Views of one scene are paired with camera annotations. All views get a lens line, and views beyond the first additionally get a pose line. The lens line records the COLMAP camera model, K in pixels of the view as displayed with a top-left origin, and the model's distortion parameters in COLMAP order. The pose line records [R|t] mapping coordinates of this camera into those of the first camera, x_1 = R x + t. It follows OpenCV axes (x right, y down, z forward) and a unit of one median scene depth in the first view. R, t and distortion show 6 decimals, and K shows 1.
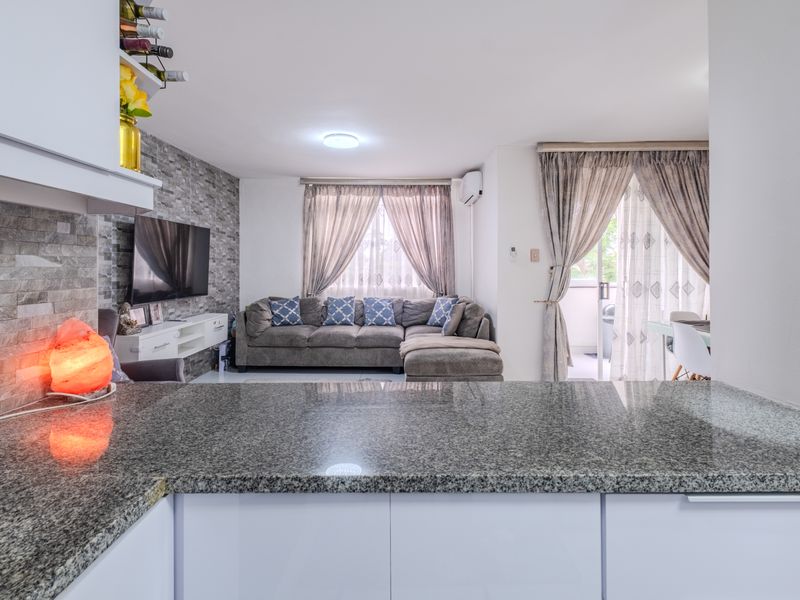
lens RADIAL K [[416.9, 0, 399.2], [0, 416.9, 278.0], [0, 0, 1]] dist [0.002479, -0.001493]
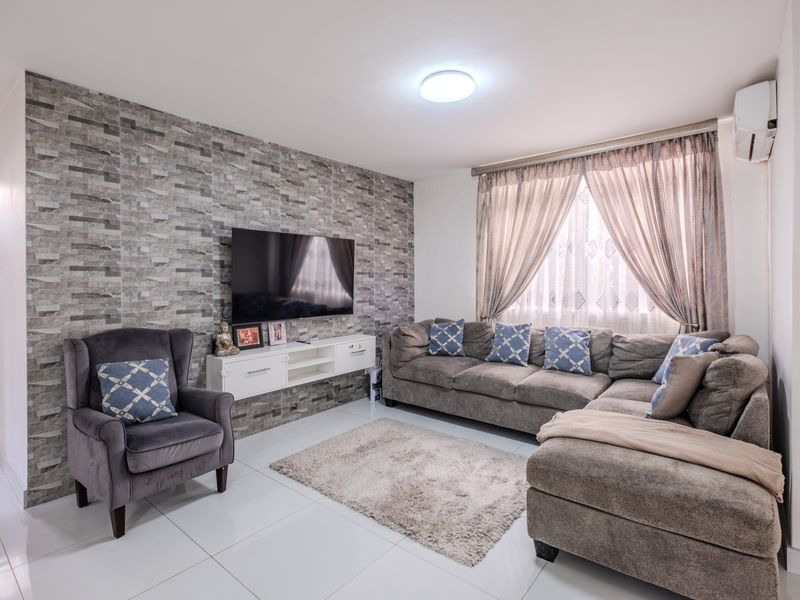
lens RADIAL K [[405.5, 0, 396.7], [0, 405.5, 295.0], [0, 0, 1]] dist [0.001232, -0.000739]
pose [[0.774097, 0.013458, -0.632924, 0.146466], [-0.009400, 0.999908, 0.009764, -0.008796], [0.632997, -0.001609, 0.774152, 0.340779]]
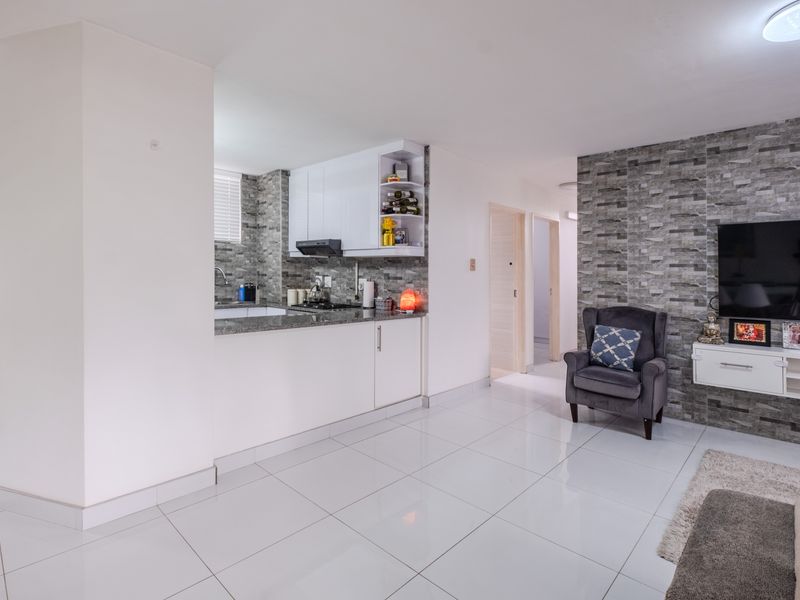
lens RADIAL K [[405.5, 0, 396.7], [0, 405.5, 295.0], [0, 0, 1]] dist [0.001232, -0.000739]
pose [[-0.671021, 0.030536, -0.740809, 0.382587], [-0.032881, 0.996943, 0.070877, -0.018023], [0.740709, 0.071918, -0.667966, 0.695746]]
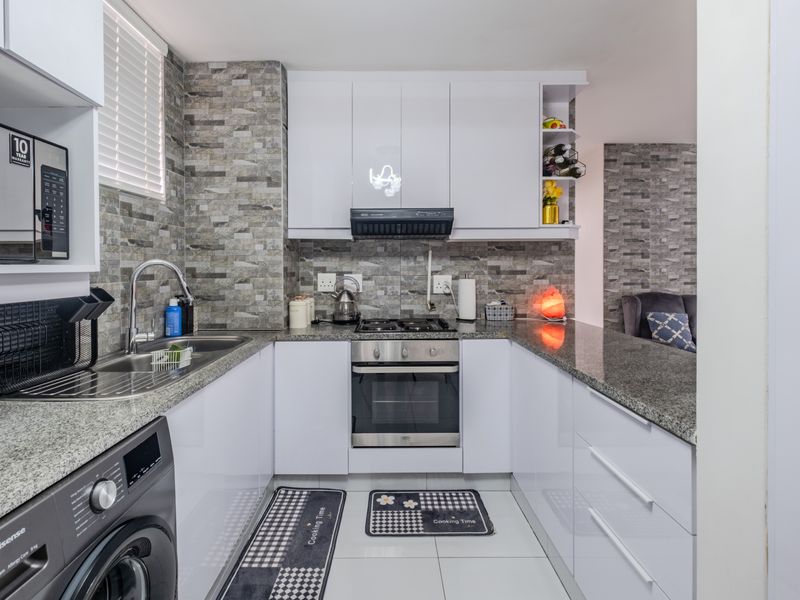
lens RADIAL K [[412.4, 0, 389.7], [0, 412.4, 278.2], [0, 0, 1]] dist [0.011961, -0.000282]
pose [[0.014399, 0.029964, -0.999447, 0.346825], [-0.016999, 0.999414, 0.029718, -0.001072], [0.999752, 0.016561, 0.014900, 0.009642]]
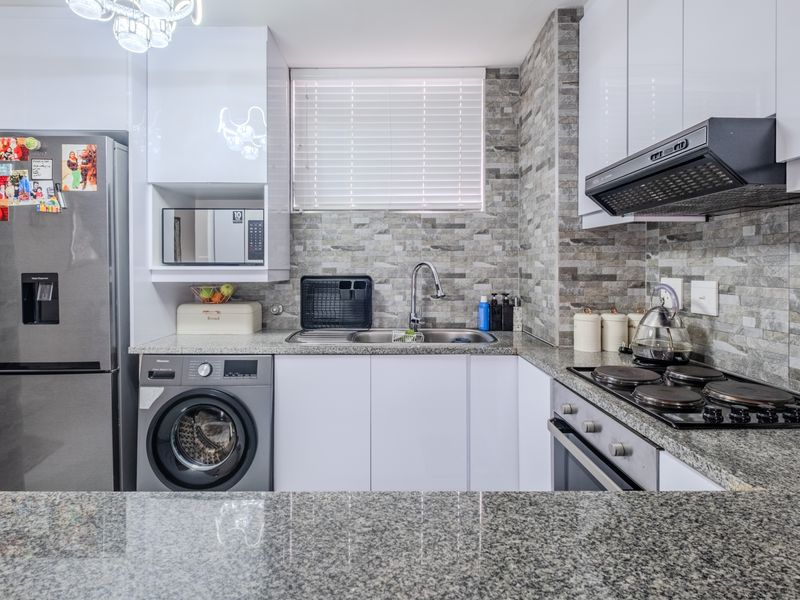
lens RADIAL K [[414.9, 0, 395.2], [0, 414.9, 275.7], [0, 0, 1]] dist [0.000936, -0.000886]
pose [[-0.999589, 0.003367, -0.028467, 0.036800], [0.002228, 0.999199, 0.039946, -0.005514], [0.028579, 0.039866, -0.998796, 0.257353]]
